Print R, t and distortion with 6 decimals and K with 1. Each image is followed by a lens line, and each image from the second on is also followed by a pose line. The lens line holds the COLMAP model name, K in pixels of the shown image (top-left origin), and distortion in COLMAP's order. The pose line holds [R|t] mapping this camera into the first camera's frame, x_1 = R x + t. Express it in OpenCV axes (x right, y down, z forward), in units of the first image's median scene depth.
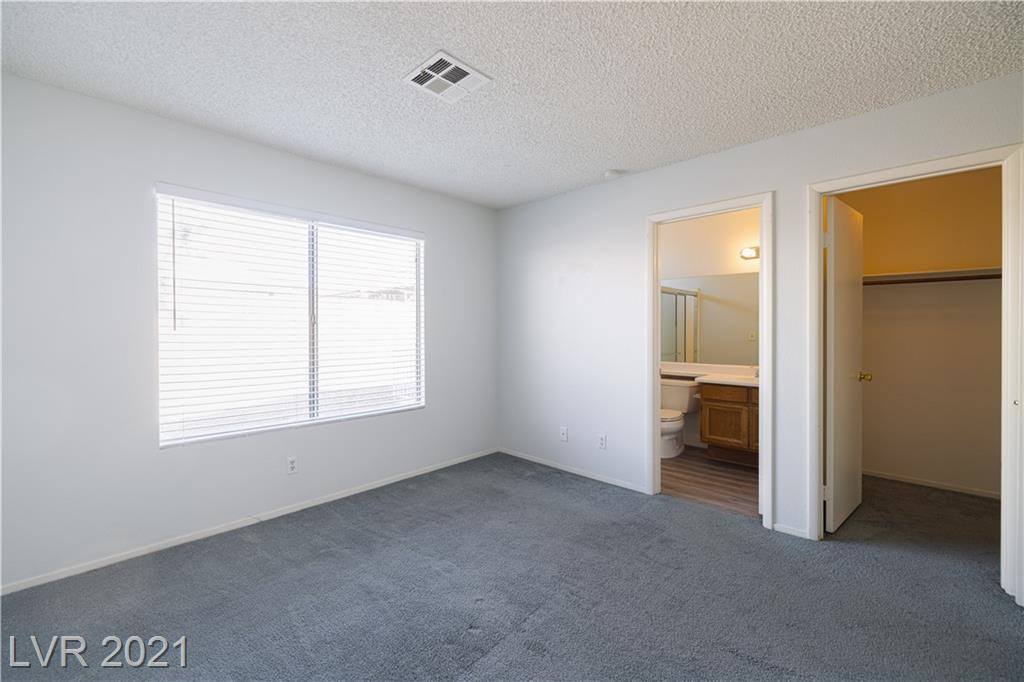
lens RADIAL K [[436.4, 0, 510.5], [0, 436.4, 331.9], [0, 0, 1]] dist [0.001122, 0.000186]
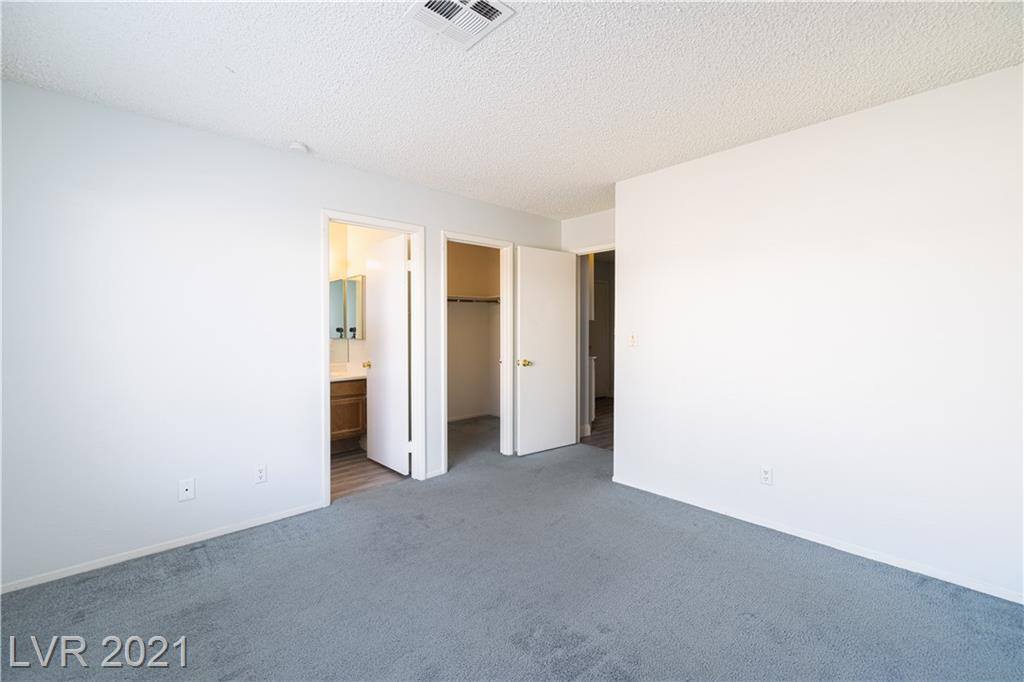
lens RADIAL K [[436.4, 0, 510.5], [0, 436.4, 331.9], [0, 0, 1]] dist [0.001122, 0.000186]
pose [[0.053192, -0.009179, 0.998542, -0.616451], [0.008255, 0.999928, 0.008752, -0.008601], [-0.998550, 0.007778, 0.053264, 0.569899]]
